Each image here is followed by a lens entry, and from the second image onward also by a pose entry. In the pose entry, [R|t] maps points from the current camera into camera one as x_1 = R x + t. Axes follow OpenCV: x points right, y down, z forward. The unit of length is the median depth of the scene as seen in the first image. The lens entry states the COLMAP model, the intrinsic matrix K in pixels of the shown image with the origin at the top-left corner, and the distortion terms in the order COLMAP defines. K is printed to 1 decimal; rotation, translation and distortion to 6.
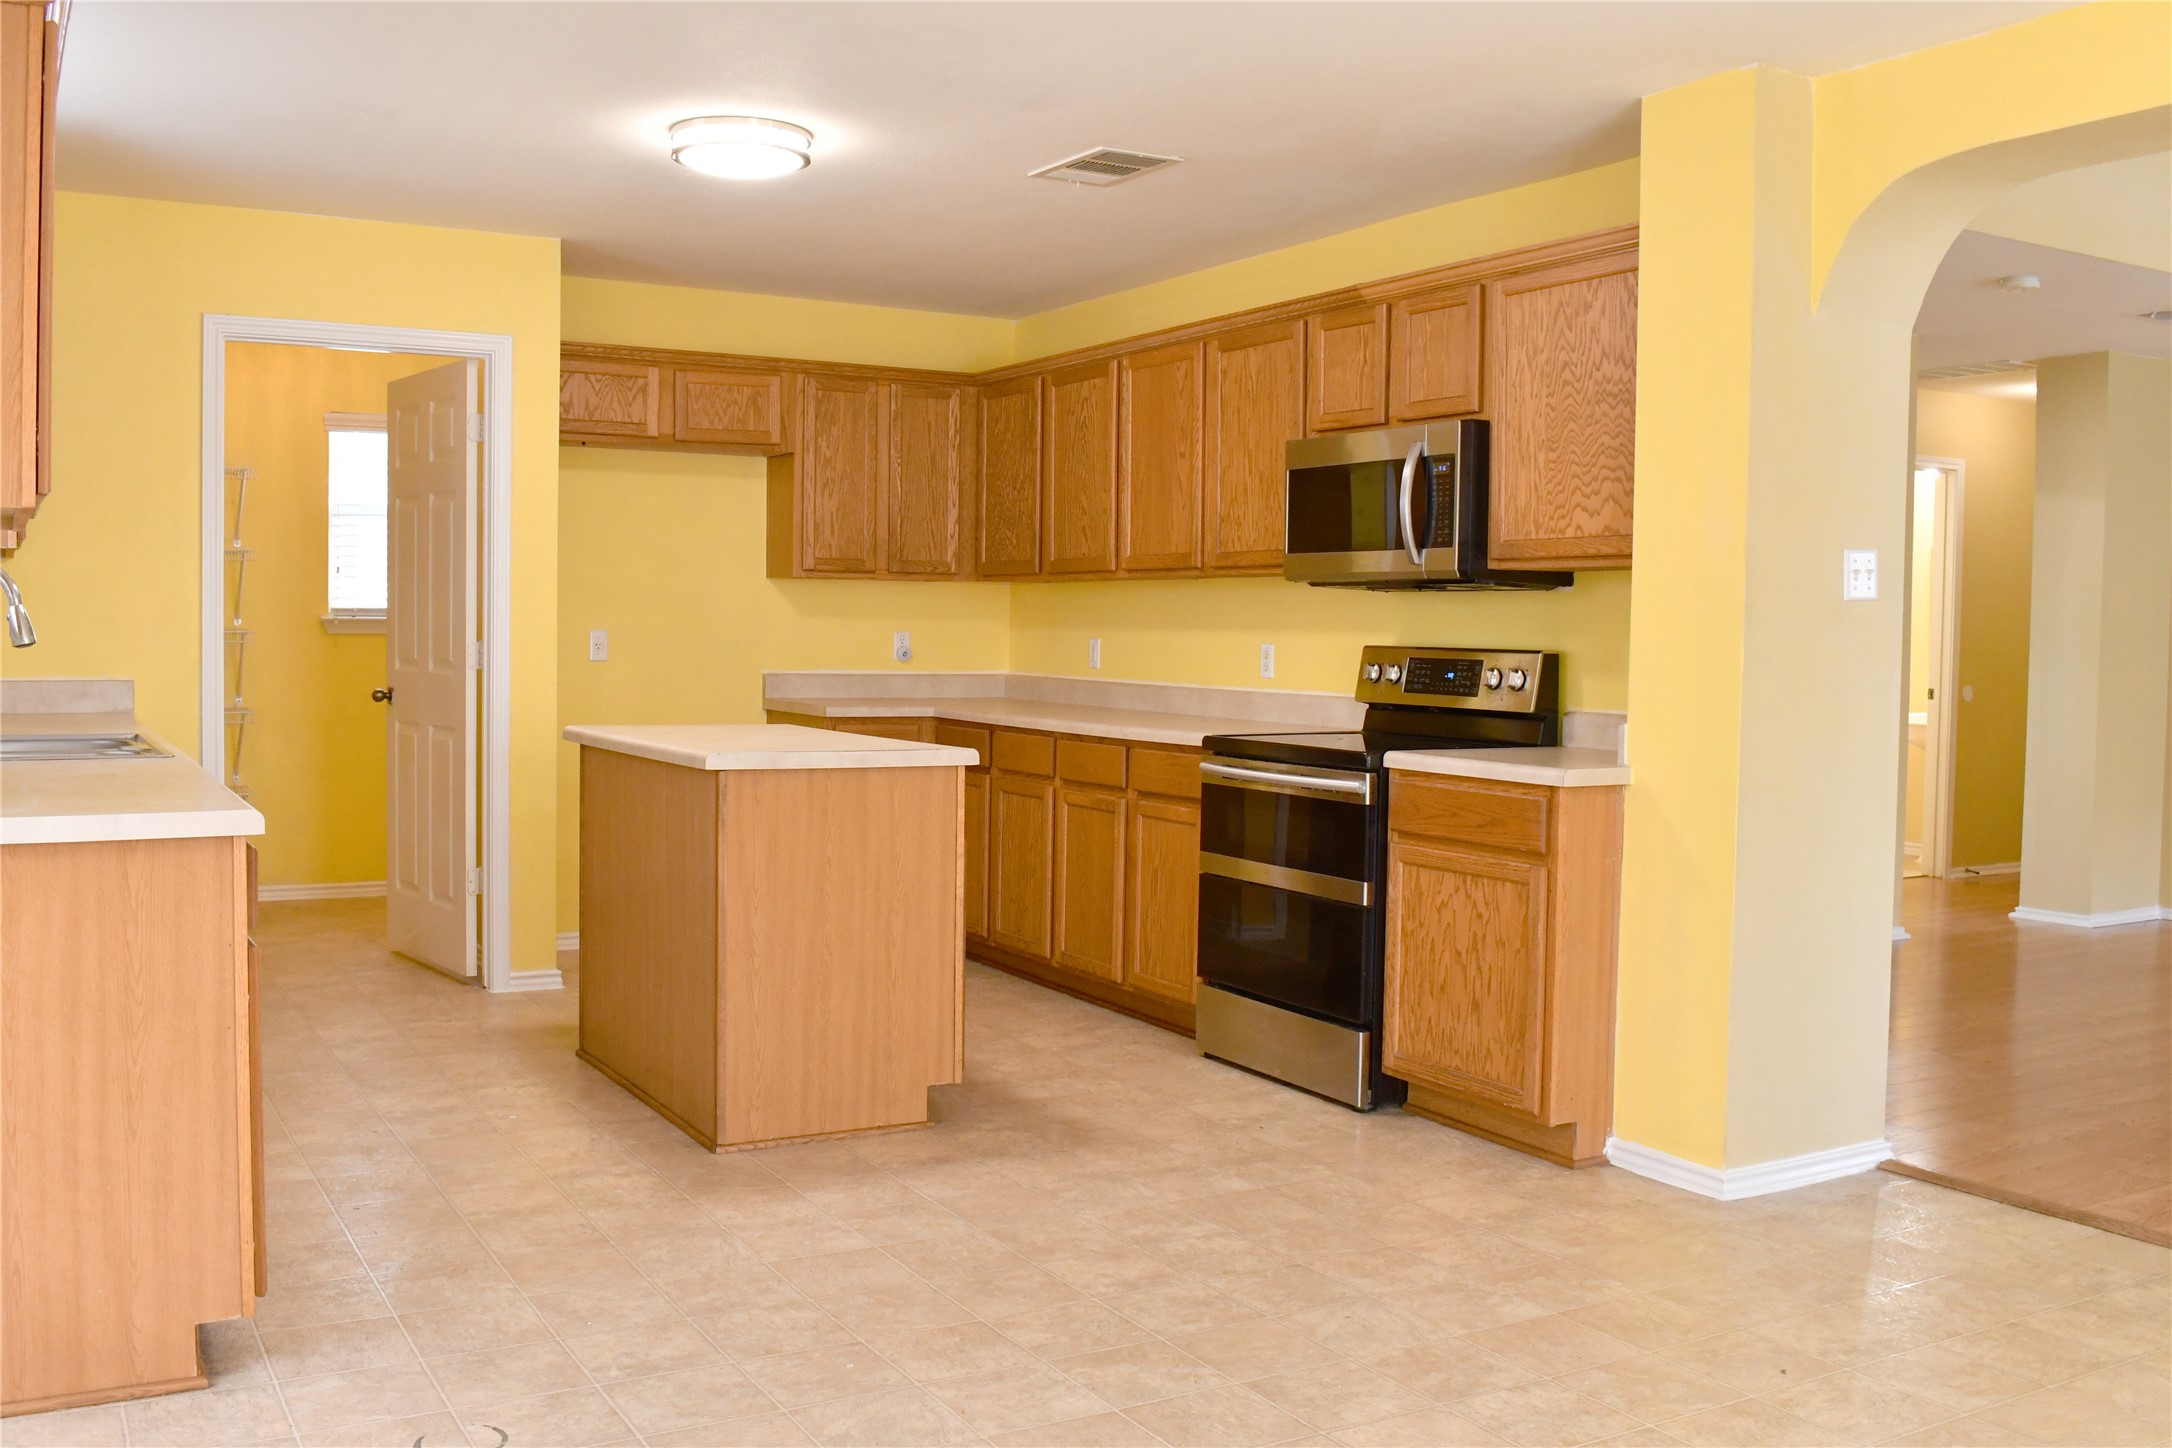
lens RADIAL K [[1945.3, 0, 1086.0], [0, 1945.3, 724.0], [0, 0, 1]] dist [-0.089384, 0.013291]
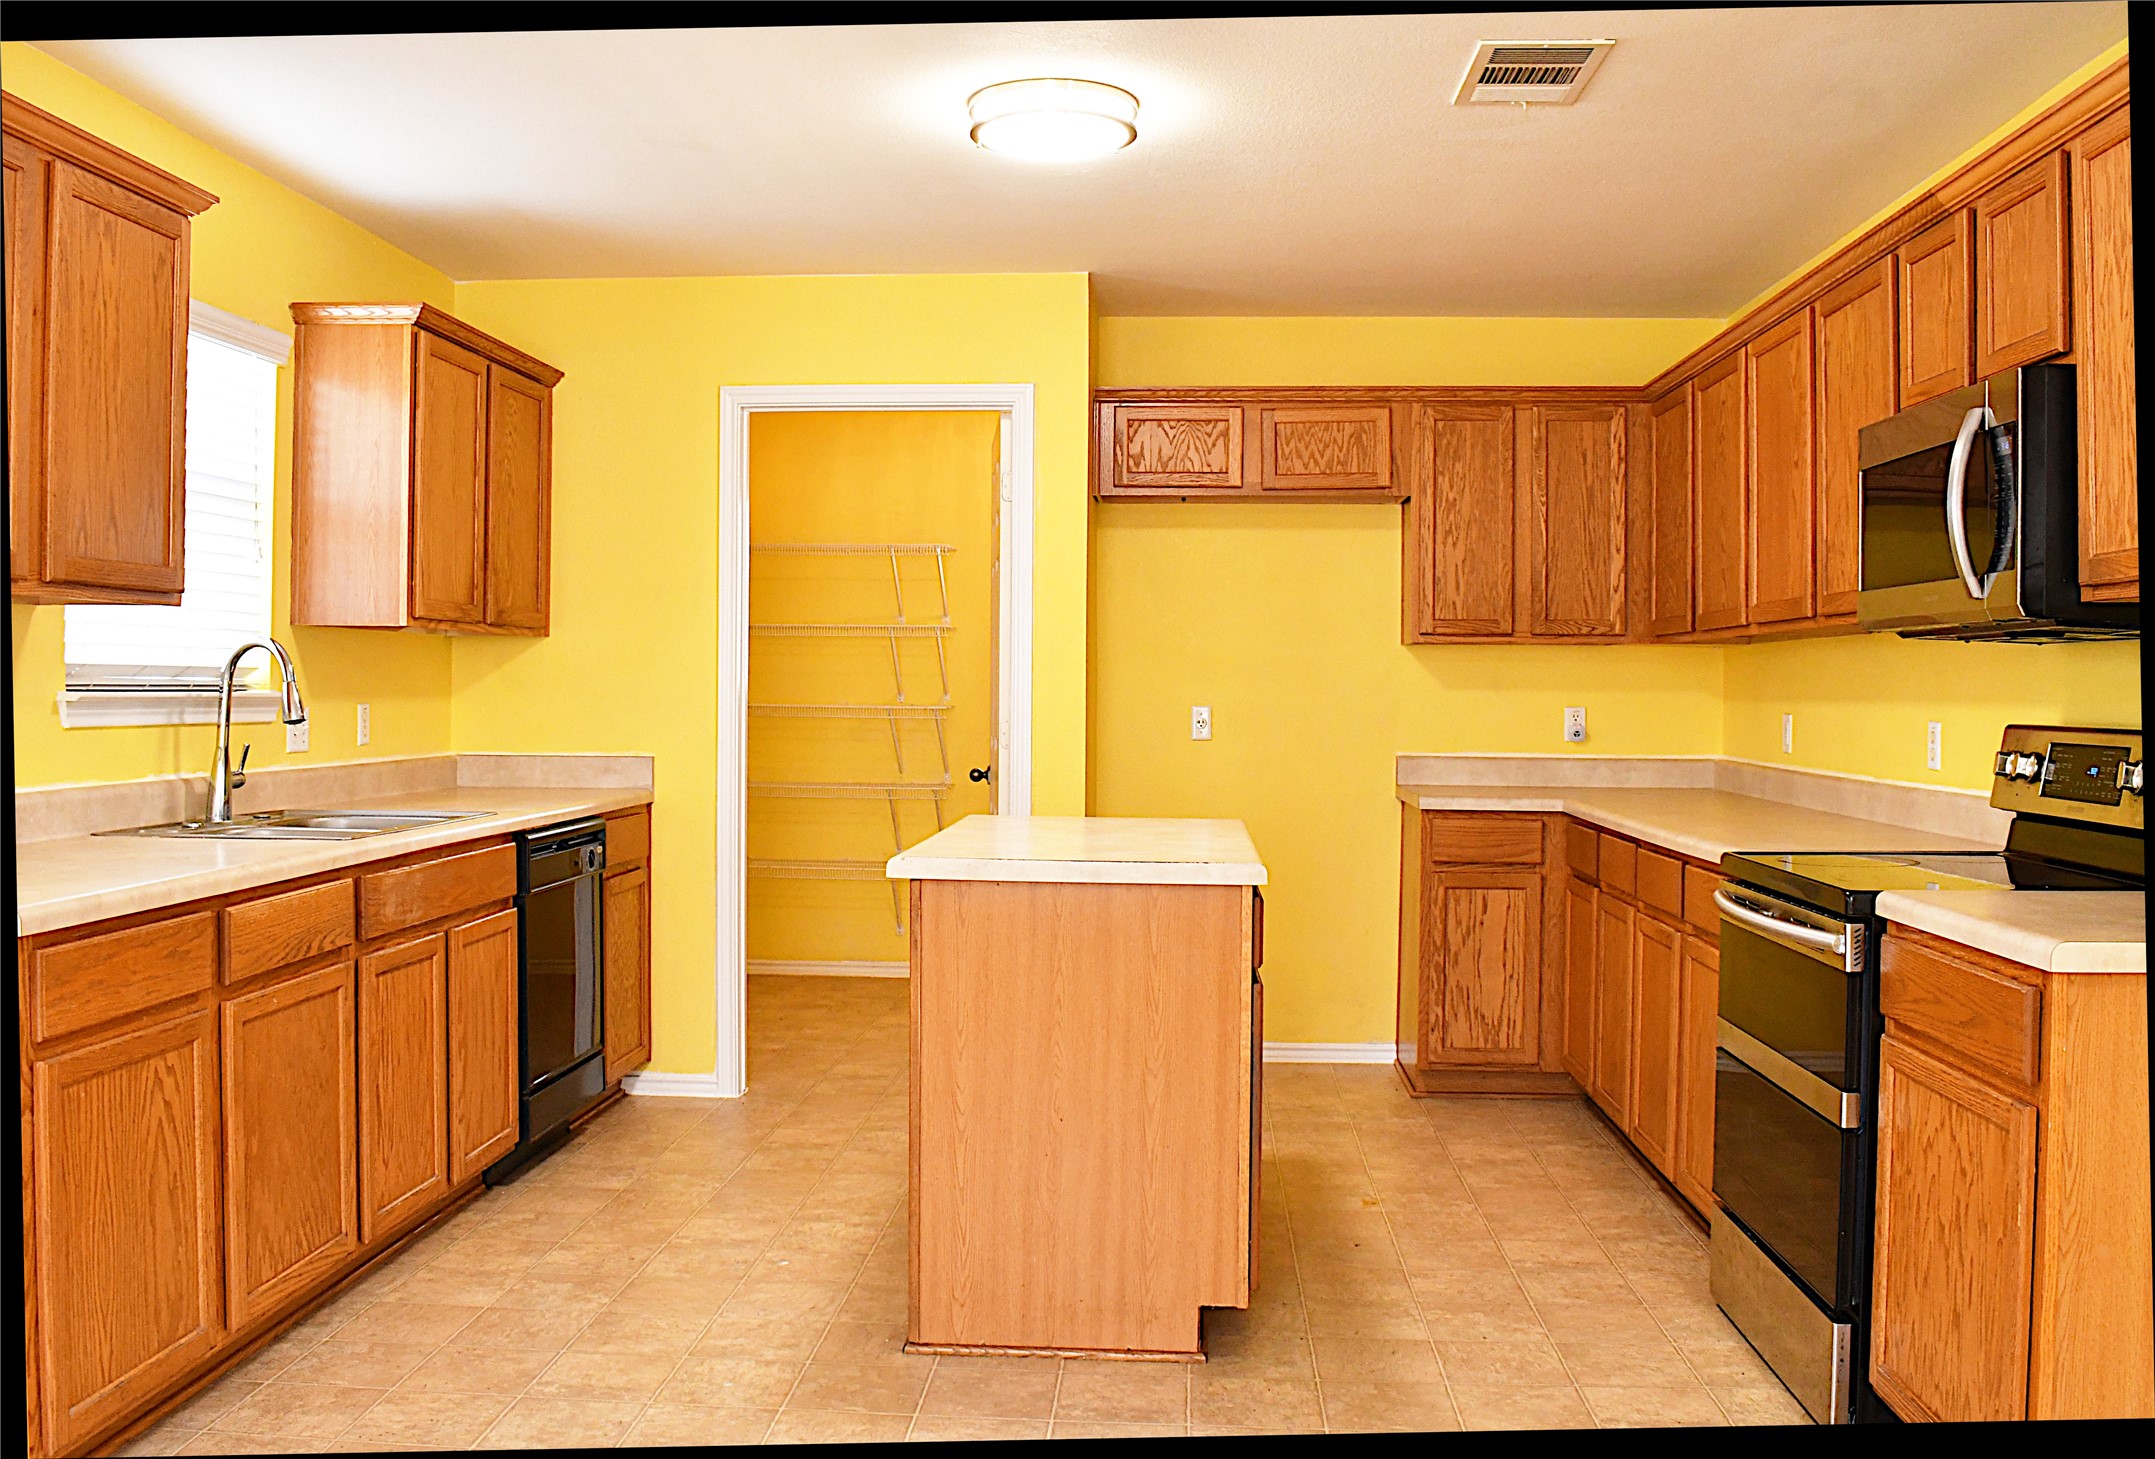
lens RADIAL K [[1910.3, 0, 1077.5], [0, 1910.3, 729.5], [0, 0, 1]] dist [-0.087192, 0.002912]
pose [[0.834703, 0.002681, -0.550693, 0.264225], [-0.022672, 0.999308, -0.029500, -0.014123], [0.550233, 0.037109, 0.834186, 0.322718]]
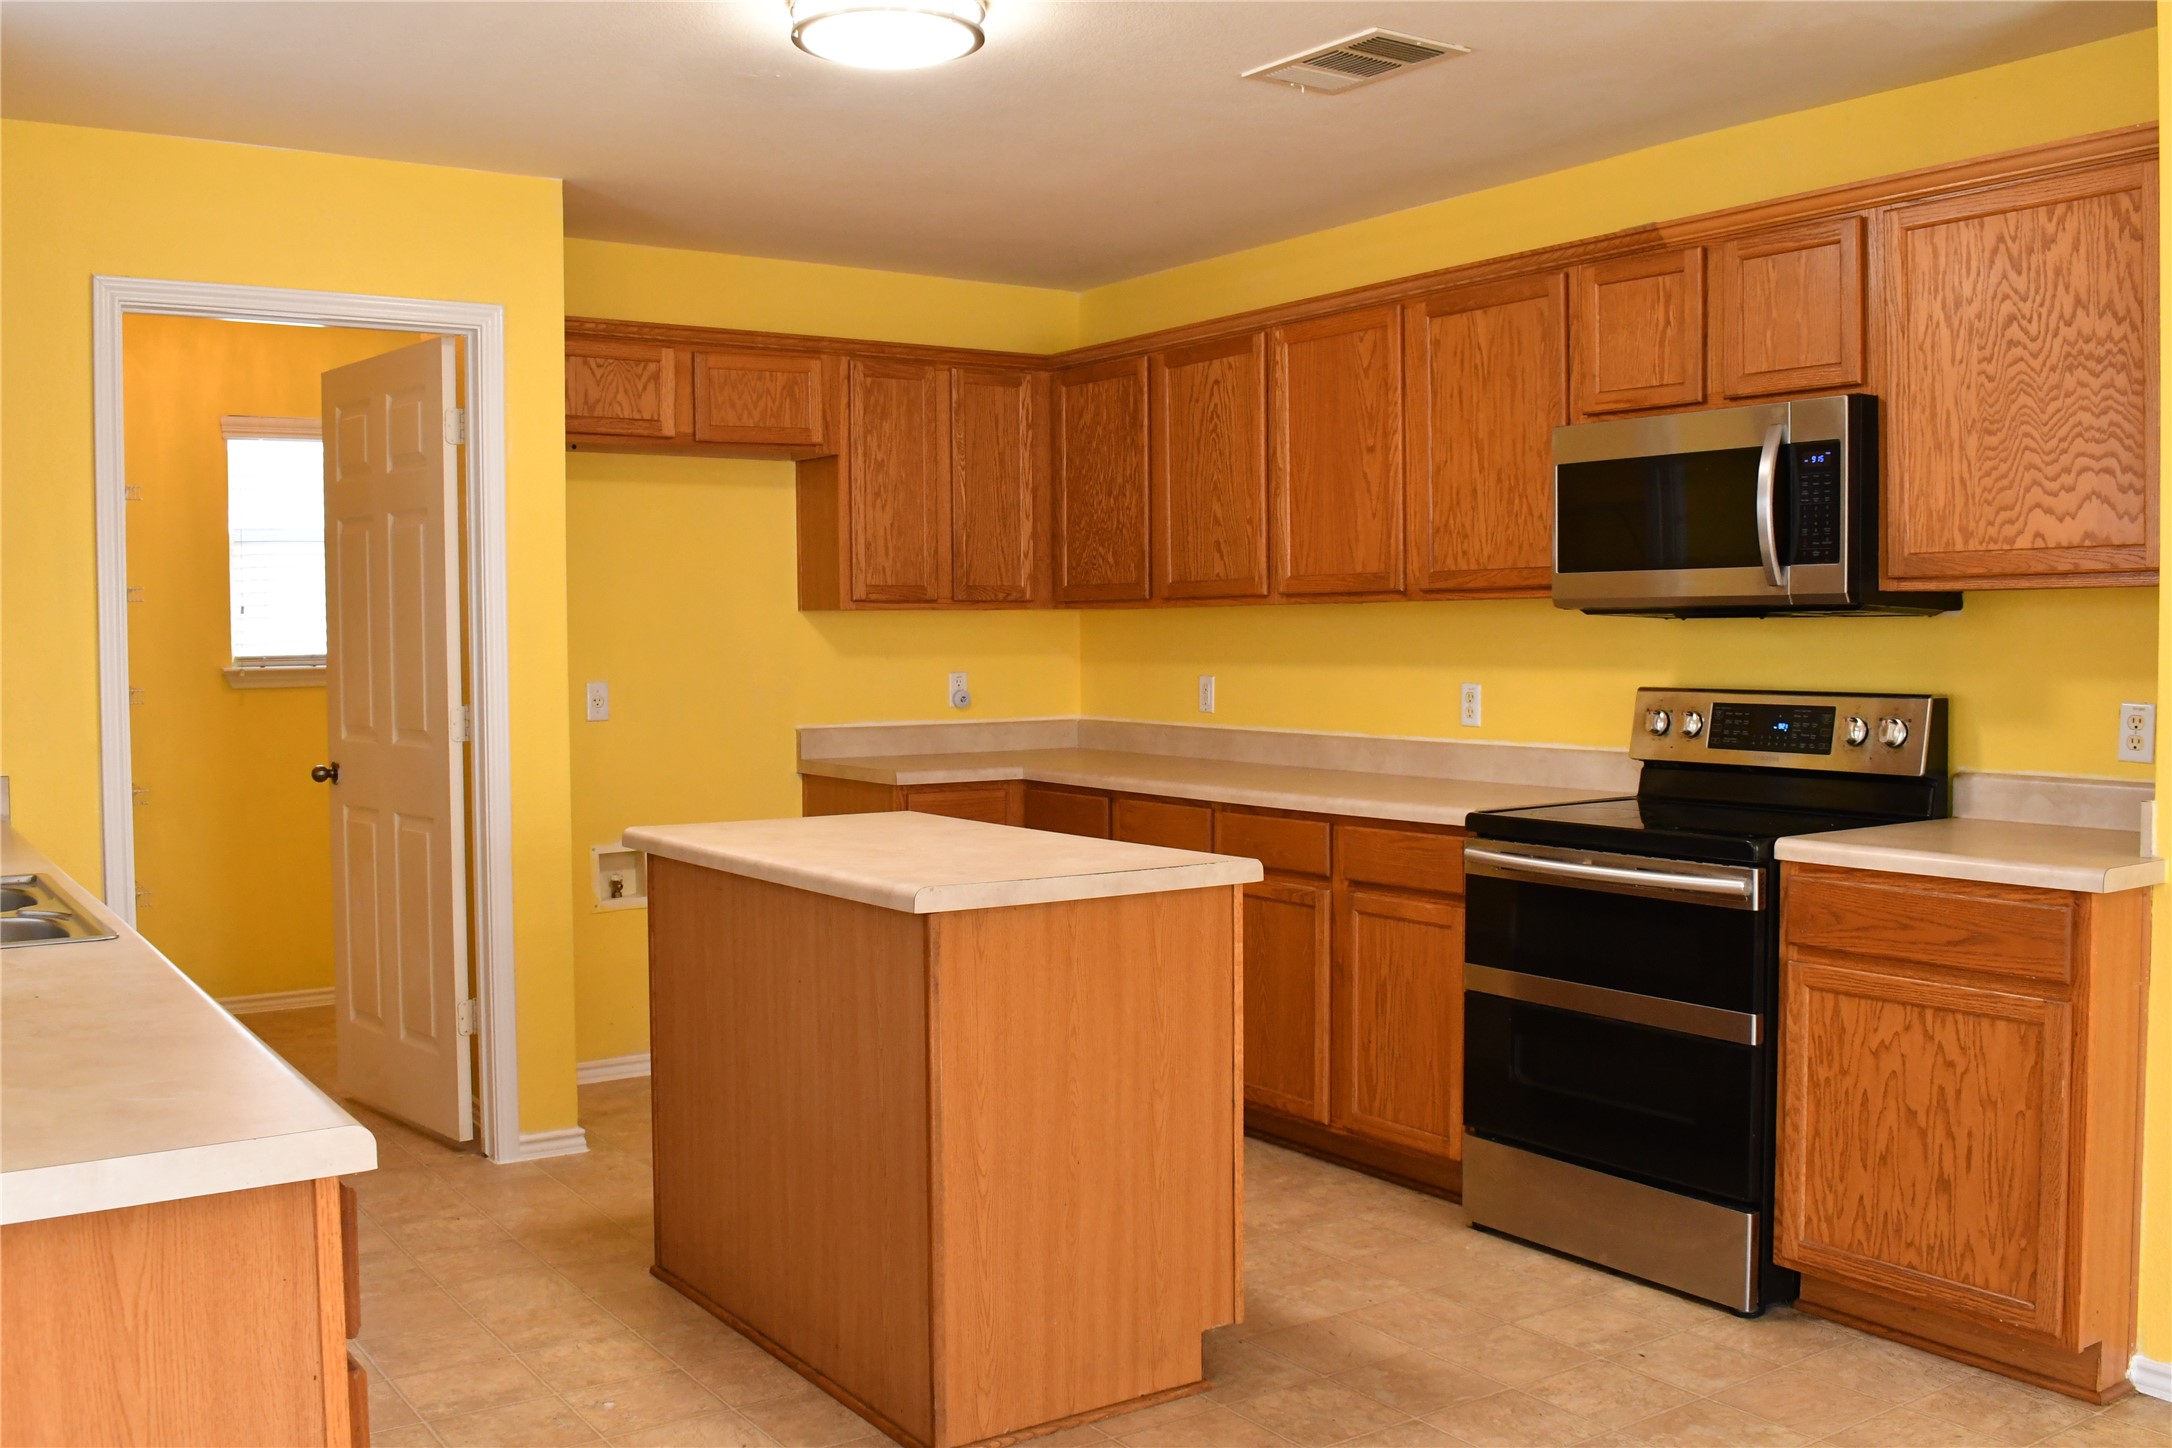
lens RADIAL K [[1945.3, 0, 1086.0], [0, 1945.3, 724.0], [0, 0, 1]] dist [-0.089384, 0.013291]
pose [[0.996647, -0.026132, 0.077539, -0.160539], [0.026401, 0.999648, -0.002447, -0.033799], [-0.077448, 0.004486, 0.996986, 0.271838]]
